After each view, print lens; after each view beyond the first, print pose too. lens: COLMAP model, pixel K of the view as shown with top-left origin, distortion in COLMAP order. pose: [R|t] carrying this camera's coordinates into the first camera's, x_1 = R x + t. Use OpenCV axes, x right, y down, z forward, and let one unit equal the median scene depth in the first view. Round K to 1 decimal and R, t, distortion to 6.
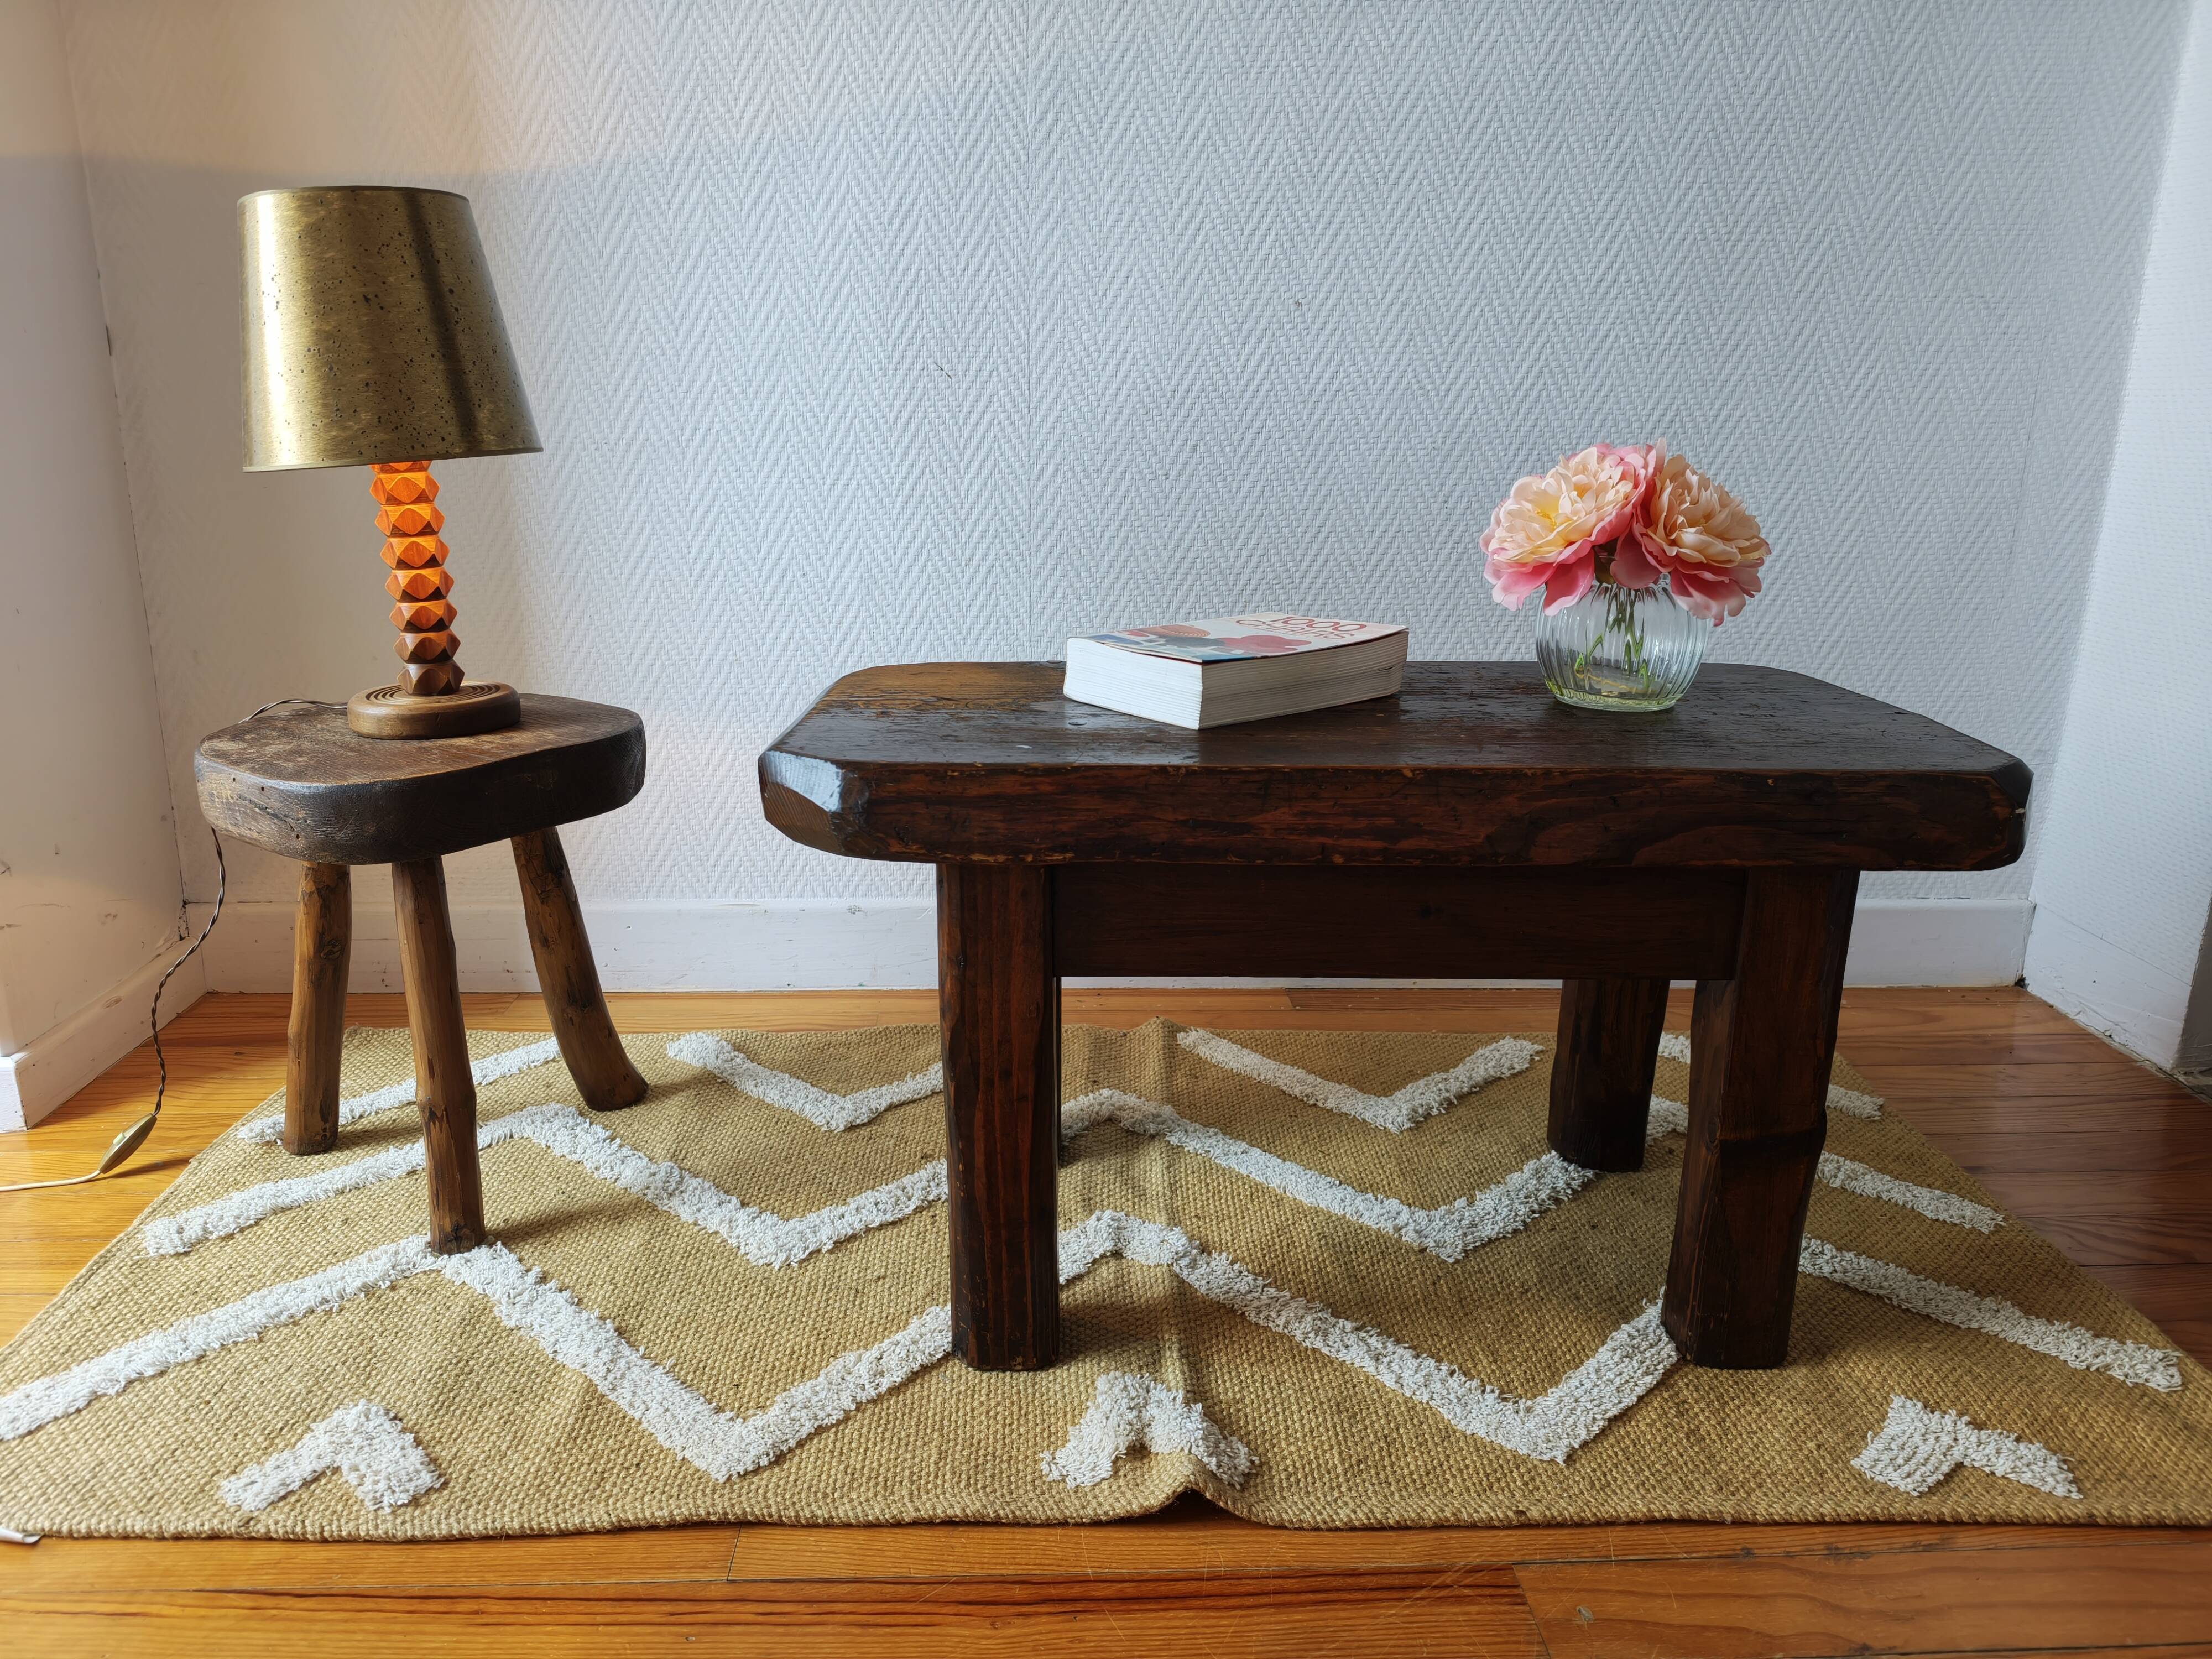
lens RADIAL K [[1544.3, 0, 1103.7], [0, 1544.3, 809.7], [0, 0, 1]] dist [0.029069, -0.051994]
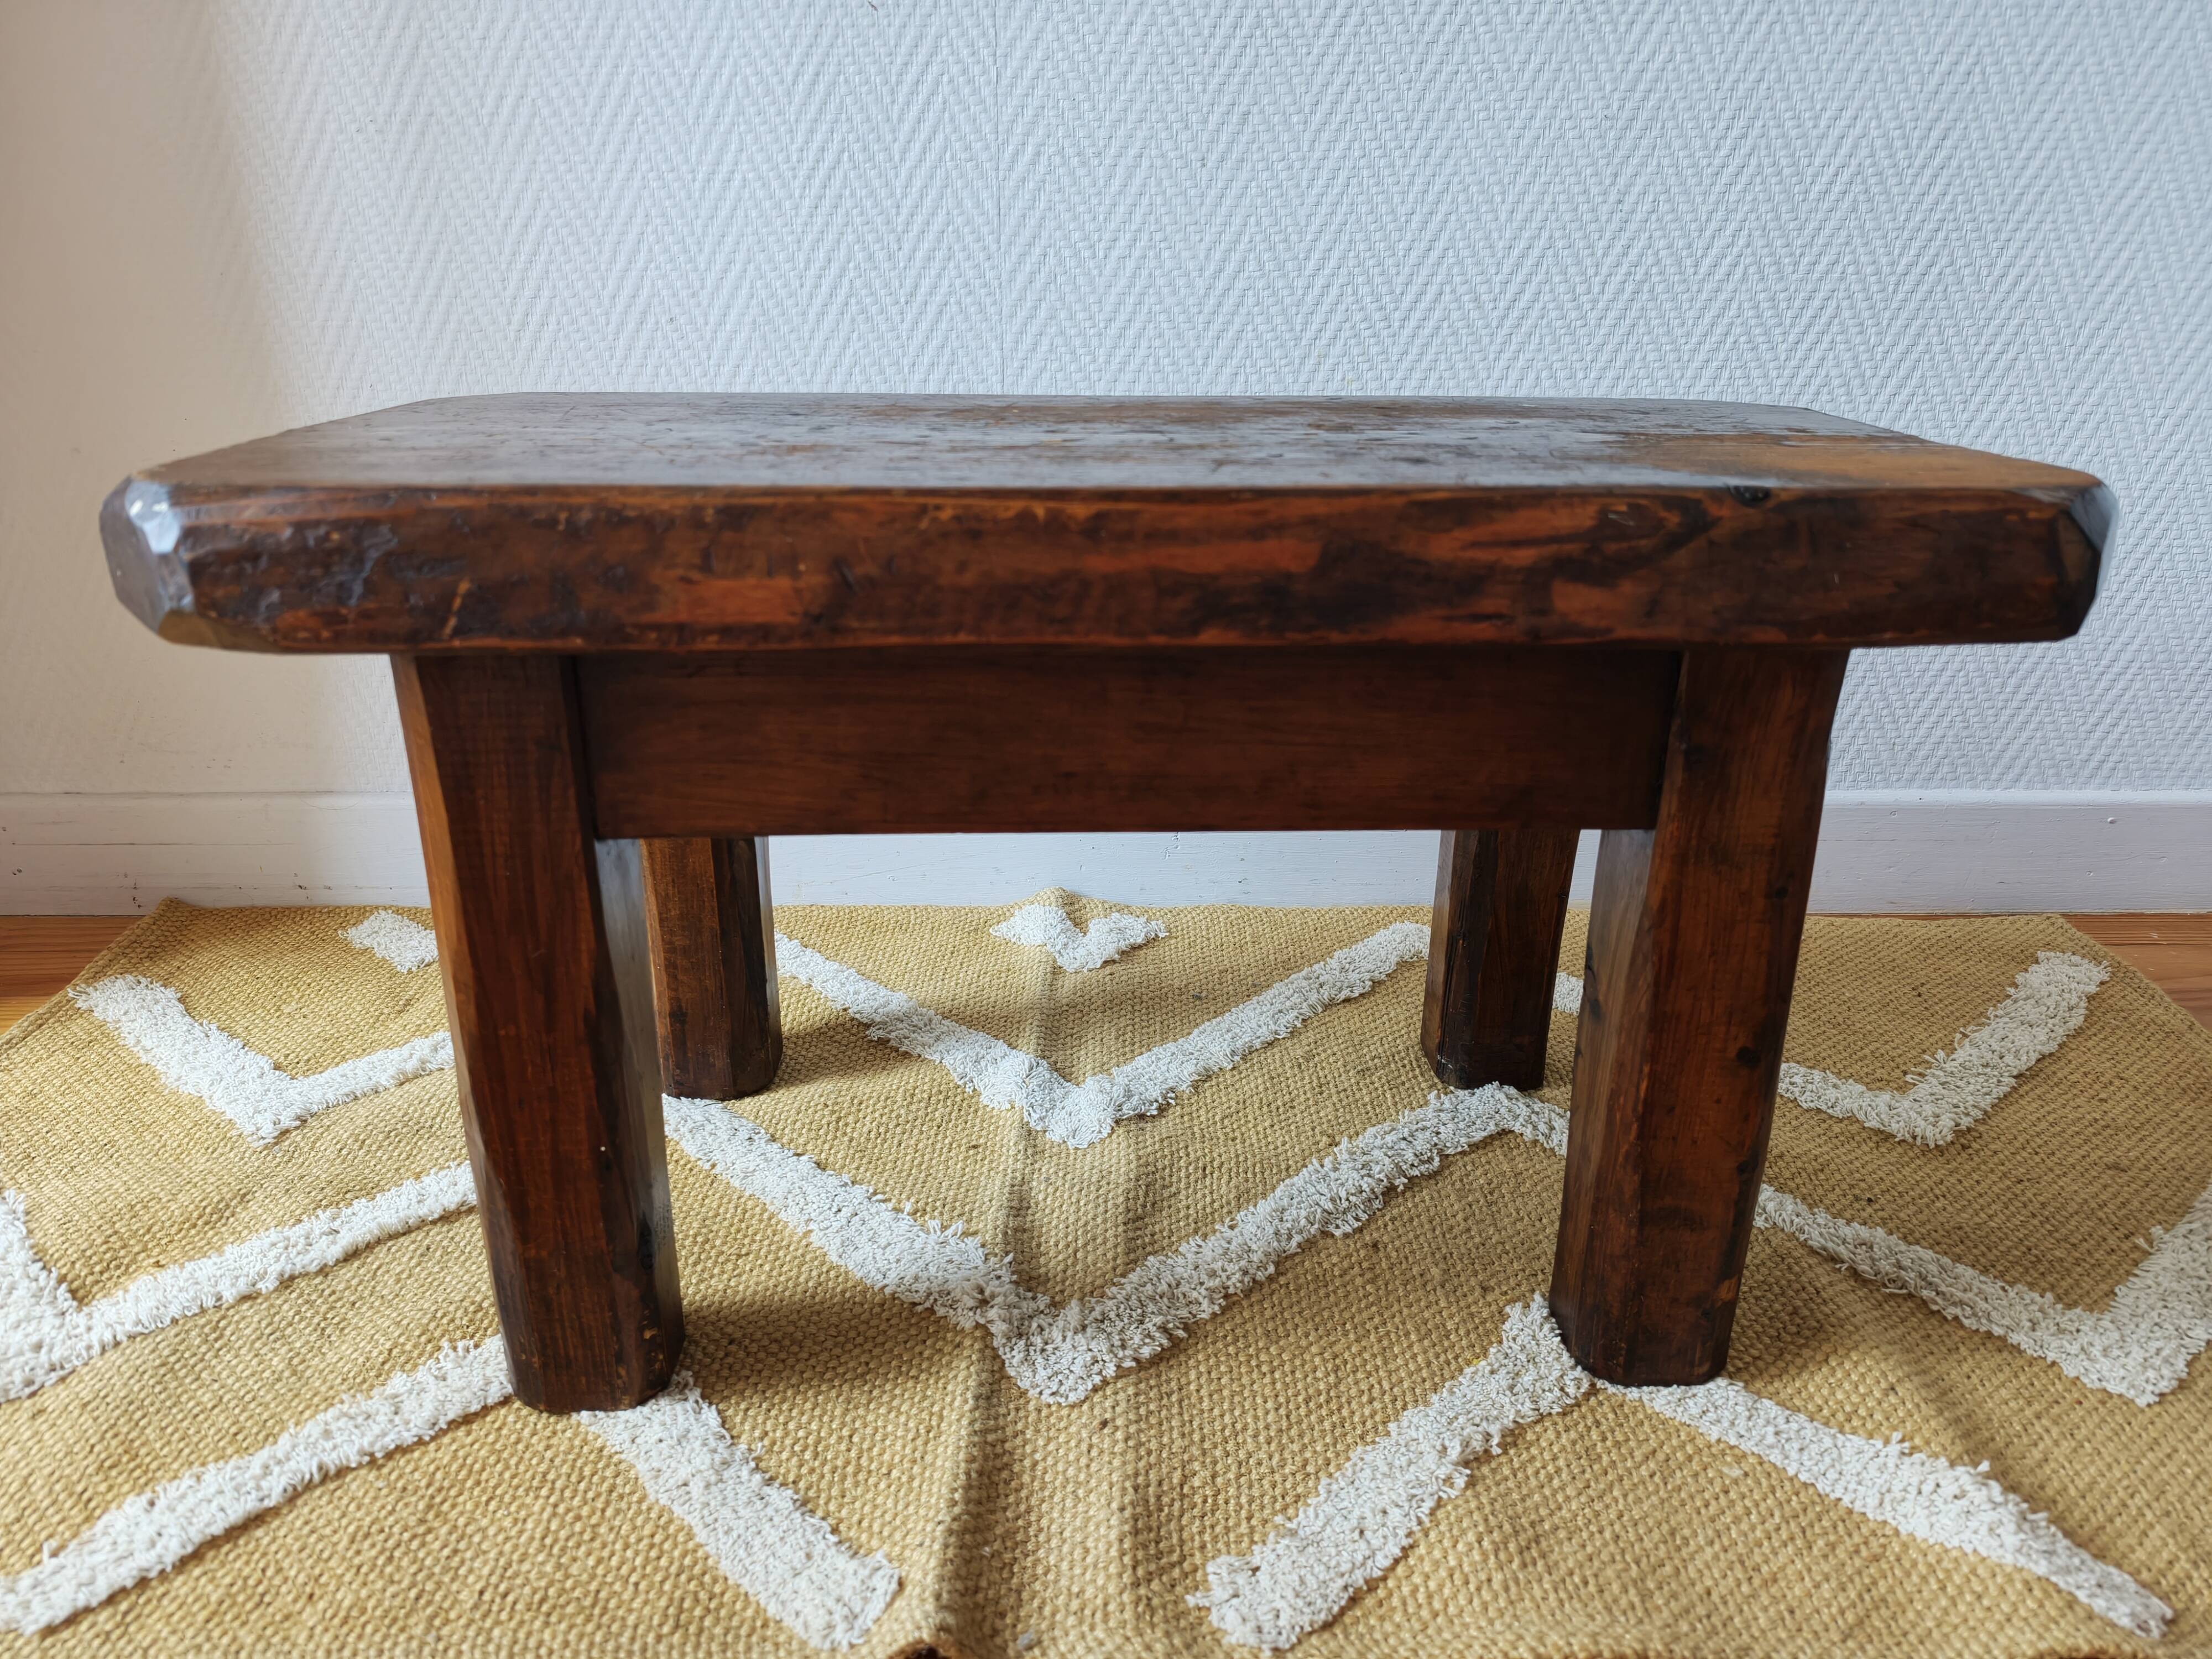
lens RADIAL K [[1569.5, 0, 1106.0], [0, 1569.5, 829.5], [0, 0, 1]] dist [0.001276, -0.013687]
pose [[0.999483, 0.002220, -0.032085, 0.022470], [0.001027, 0.994903, 0.100829, 0.002773], [0.032146, -0.100810, 0.994386, 0.310745]]
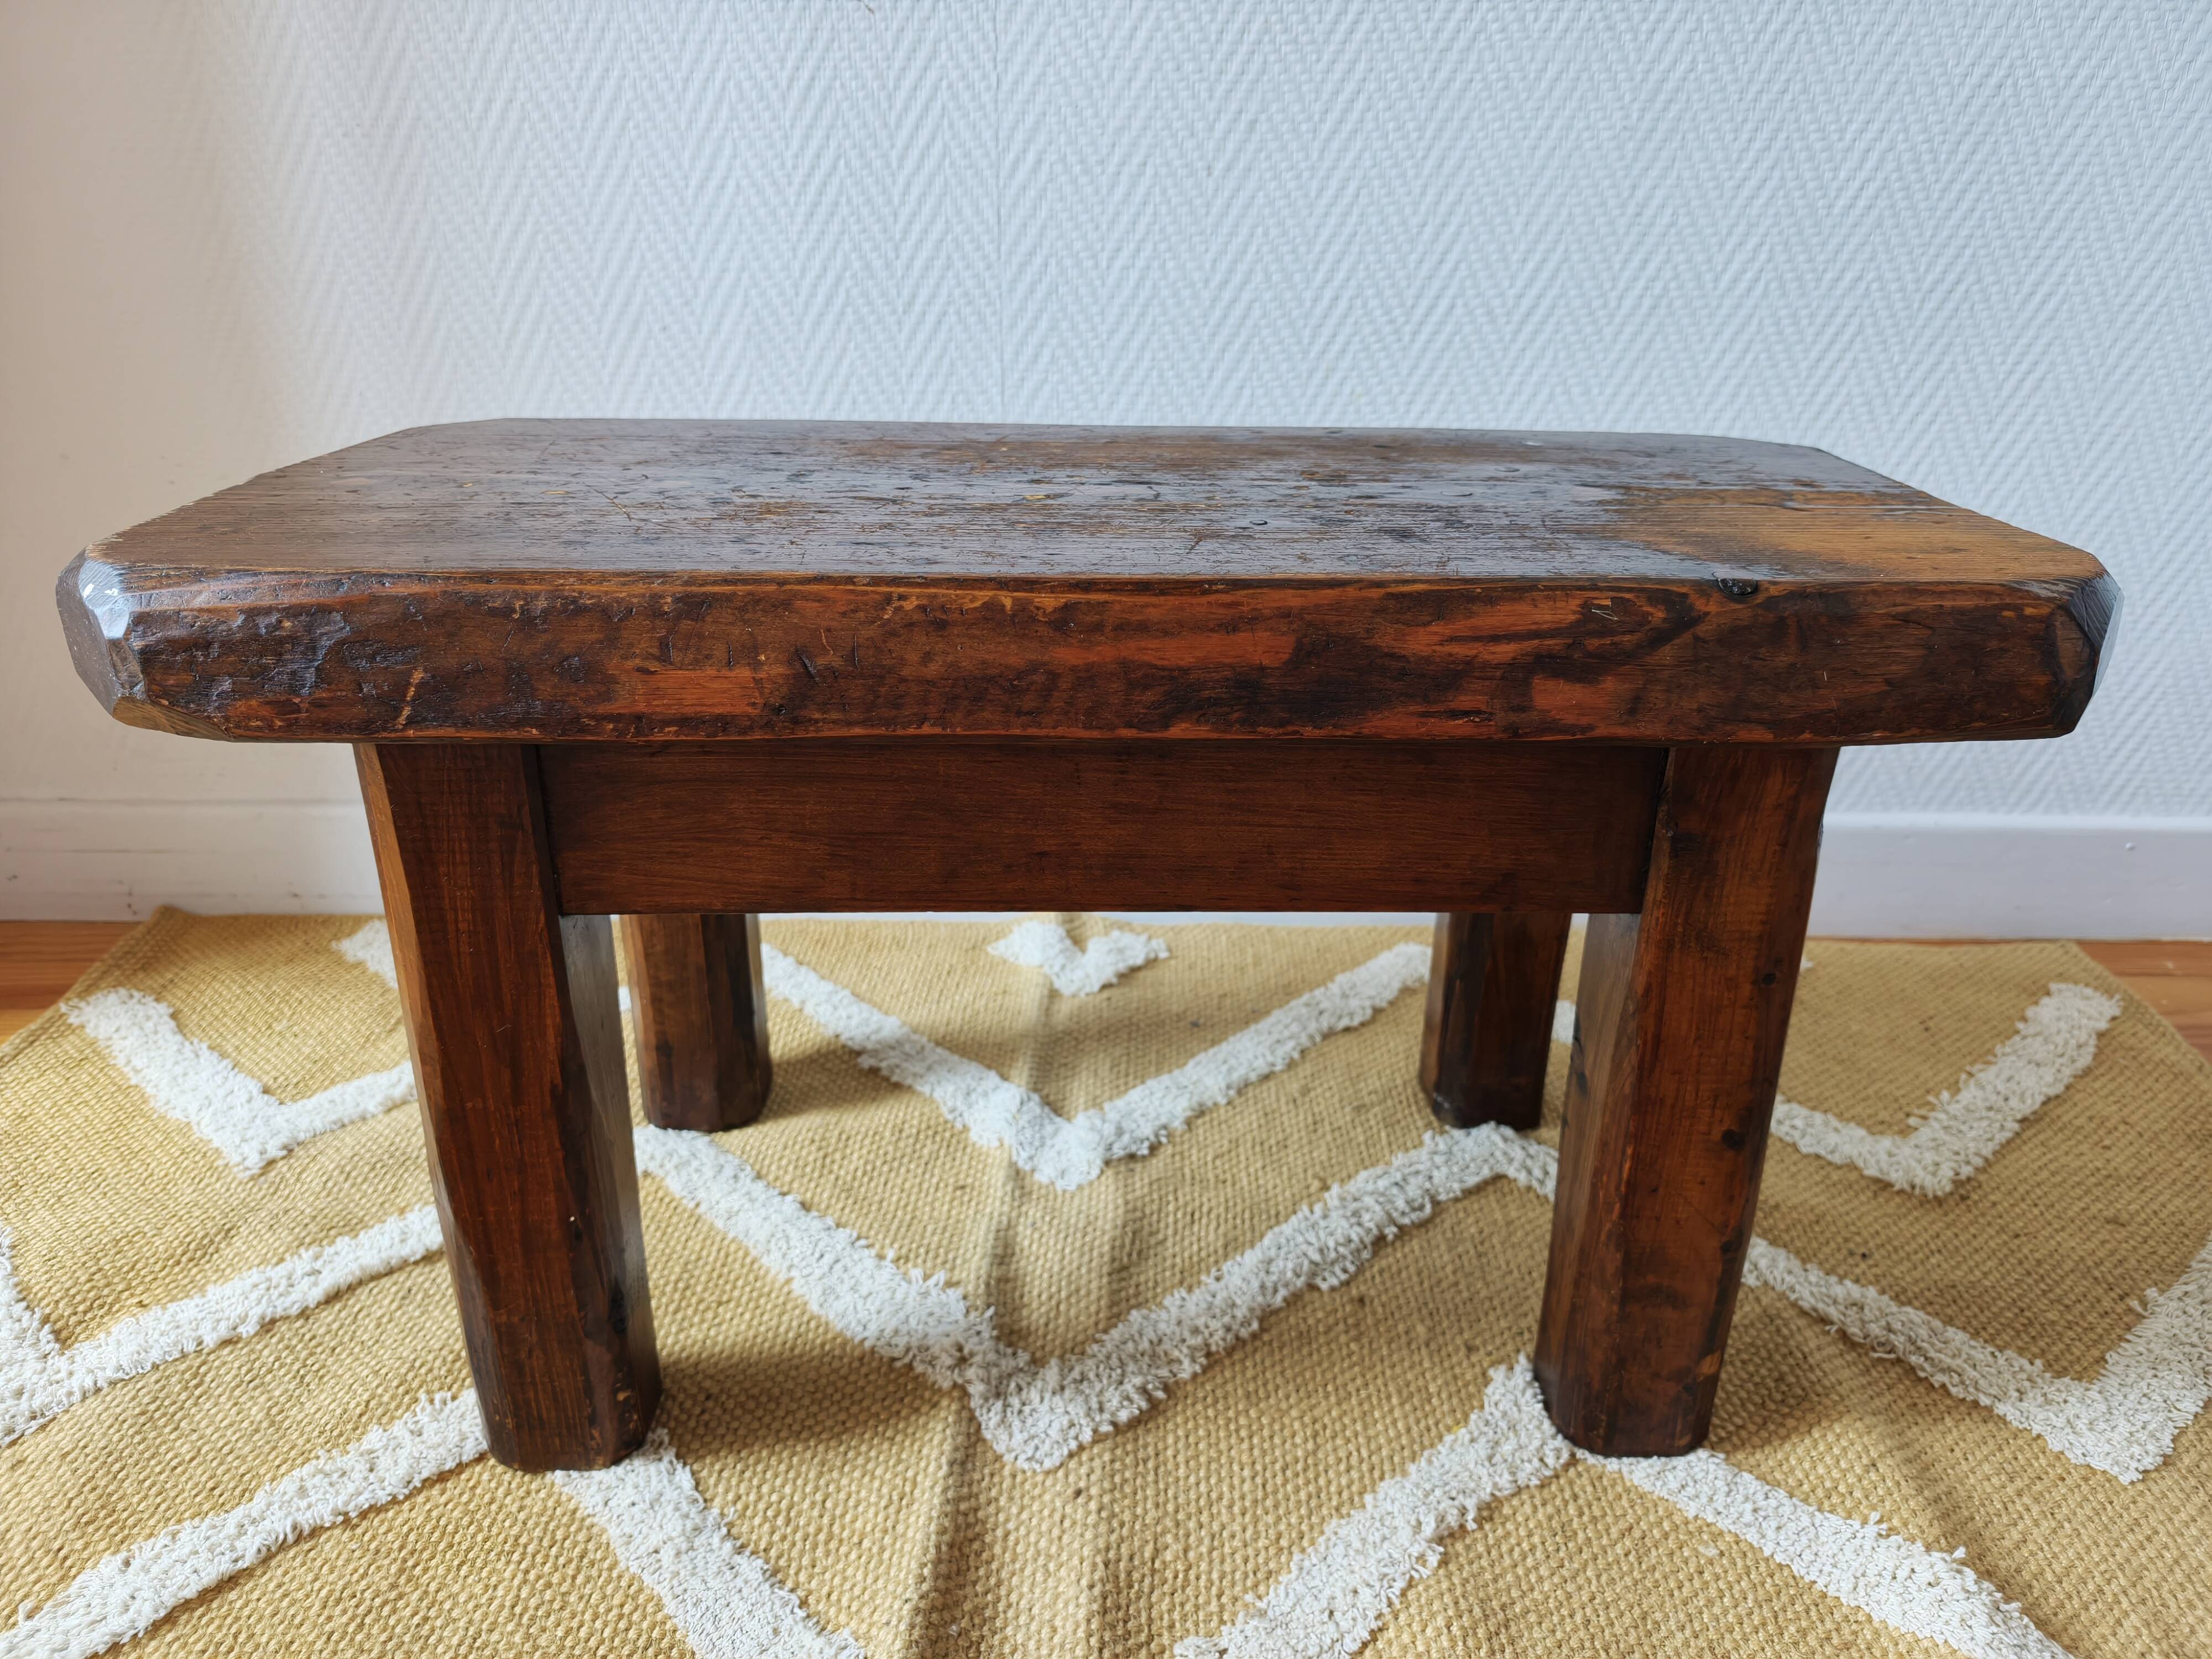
lens RADIAL K [[1588.9, 0, 1123.9], [0, 1588.9, 827.4], [0, 0, 1]] dist [-0.013404, -0.004656]
pose [[0.999127, 0.013015, -0.039706, 0.037083], [-0.007687, 0.991285, 0.131513, -0.031555], [0.041072, -0.131093, 0.990519, 0.319059]]
